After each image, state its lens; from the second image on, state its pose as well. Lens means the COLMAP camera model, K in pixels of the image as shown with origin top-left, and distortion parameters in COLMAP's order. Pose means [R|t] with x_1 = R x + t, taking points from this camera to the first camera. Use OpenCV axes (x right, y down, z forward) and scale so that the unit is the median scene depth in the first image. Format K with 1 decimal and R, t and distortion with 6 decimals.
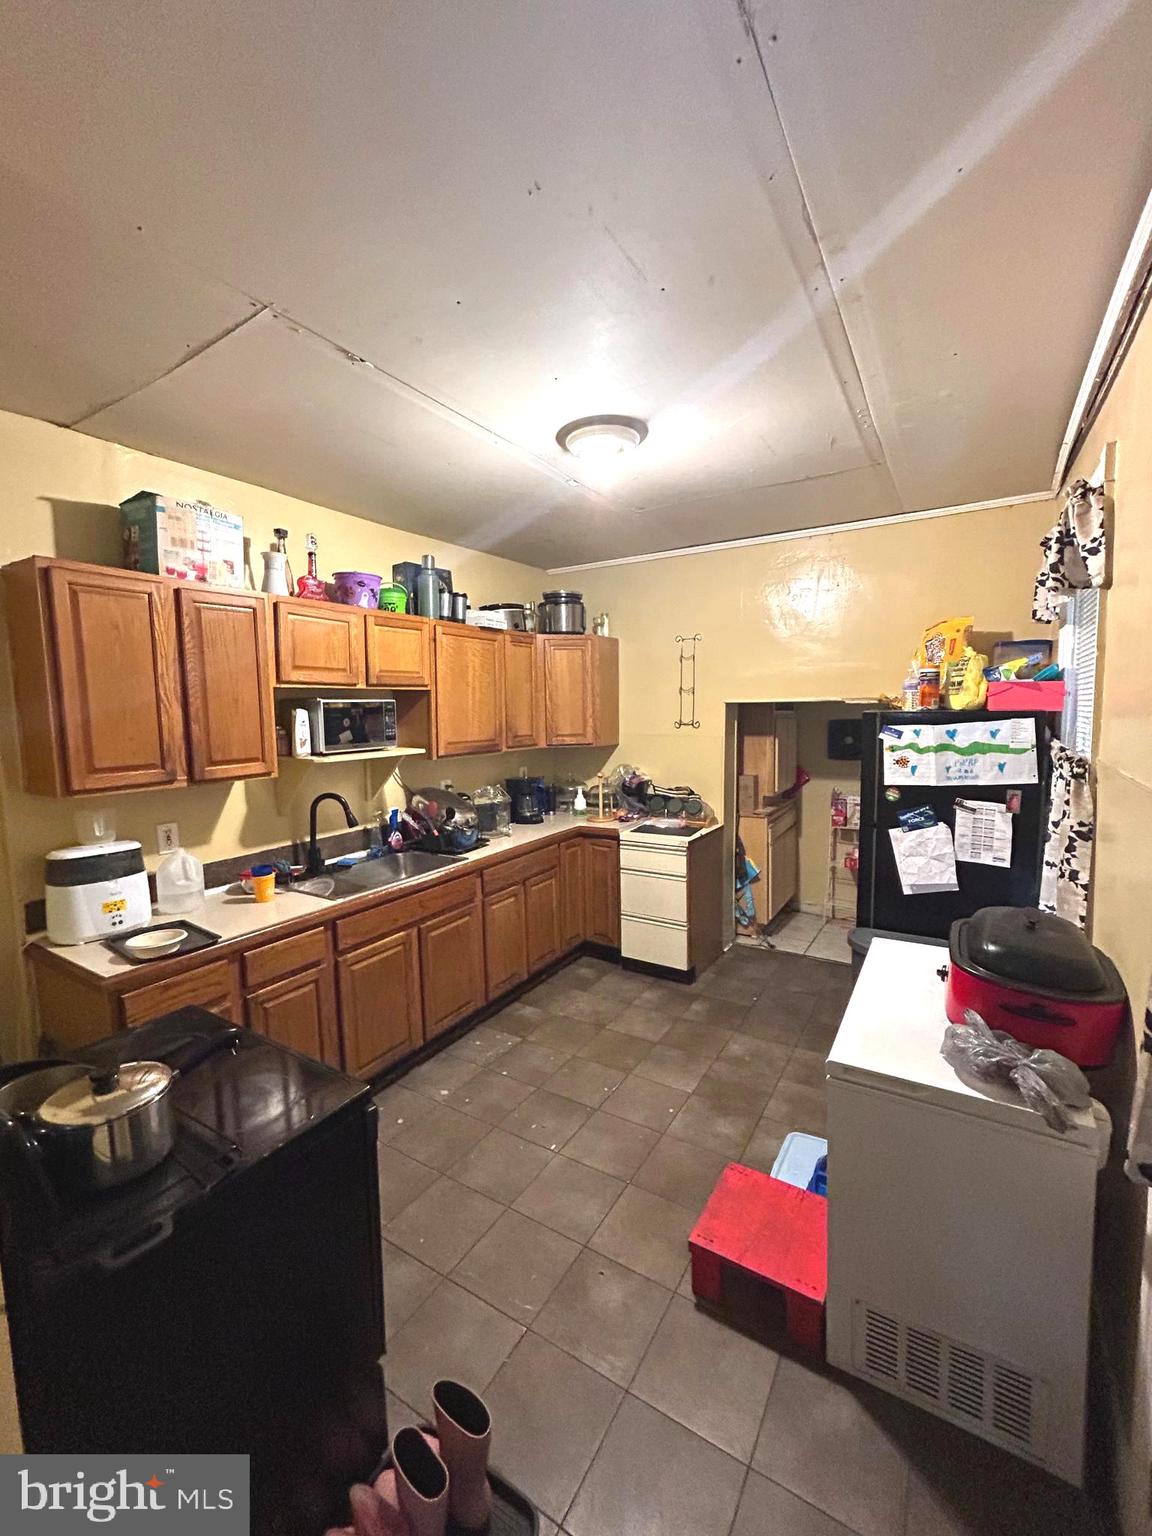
lens RADIAL K [[622.7, 0, 580.2], [0, 622.7, 767.8], [0, 0, 1]] dist [0.000118, 0.000001]
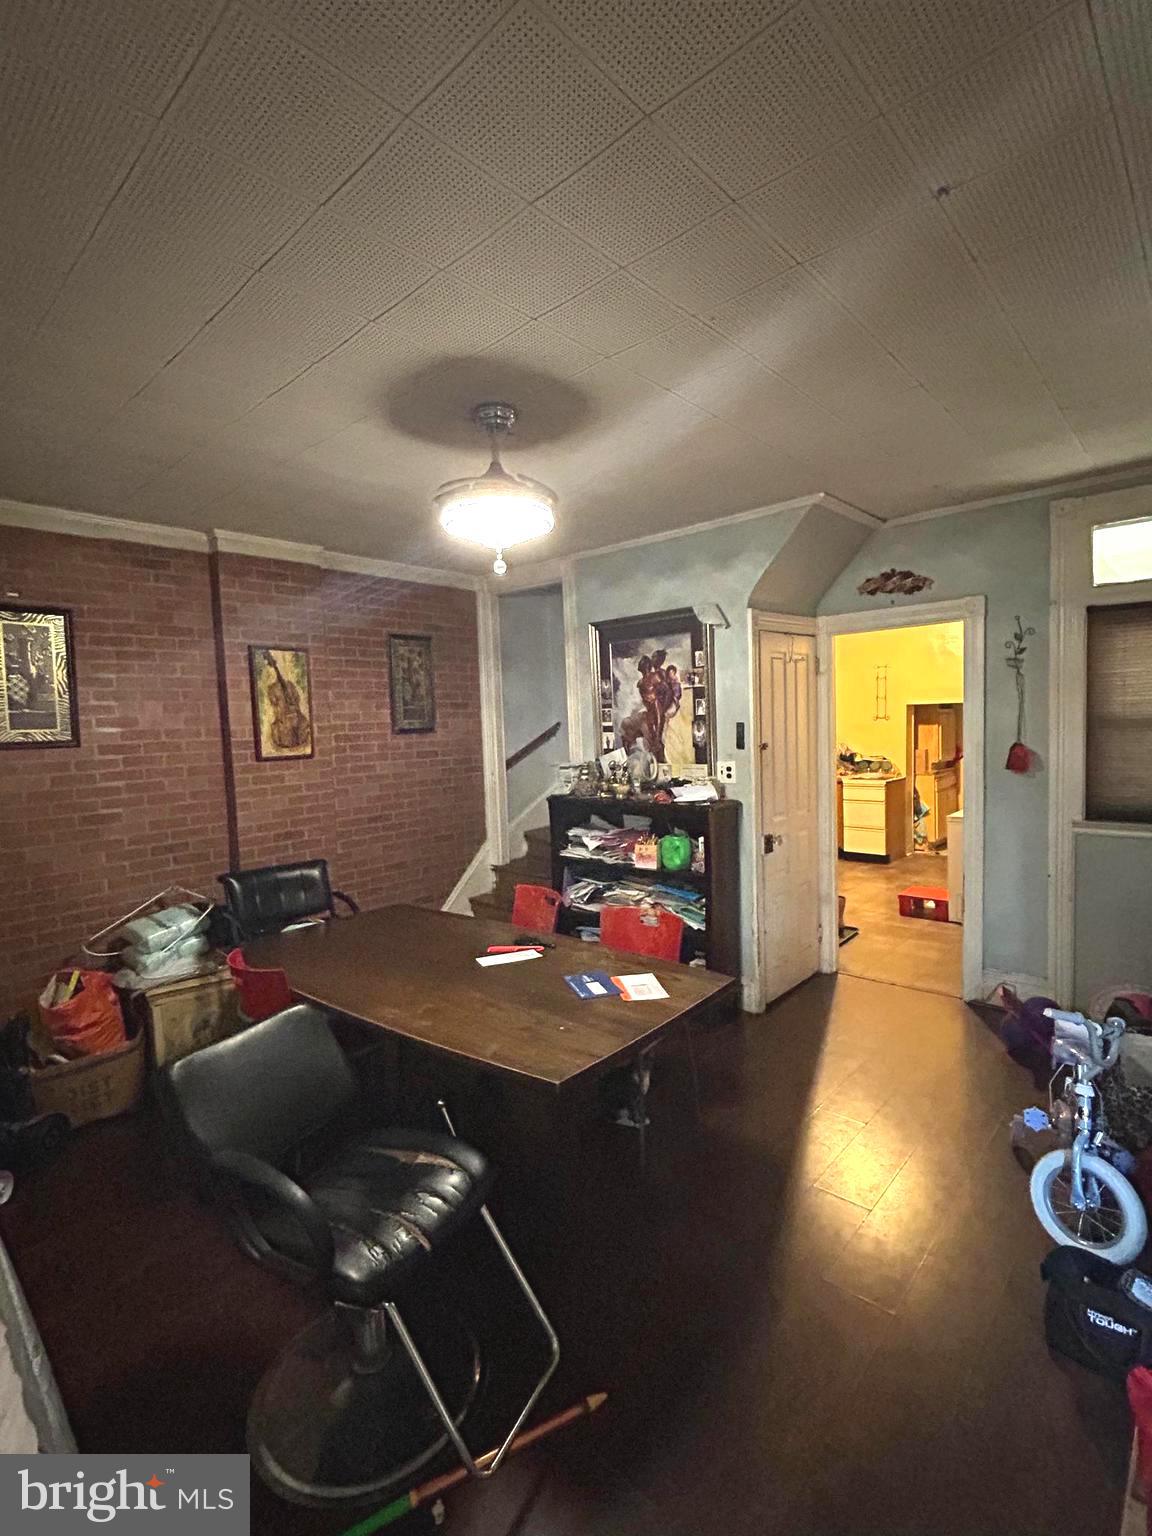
lens RADIAL K [[719.0, 0, 575.0], [0, 719.0, 769.2], [0, 0, 1]] dist [-0.000755, -0.000012]
pose [[0.983160, -0.006664, -0.182625, -0.277327], [0.003120, 0.999801, -0.019687, 0.100365], [0.182720, 0.018786, 0.982986, -1.012976]]
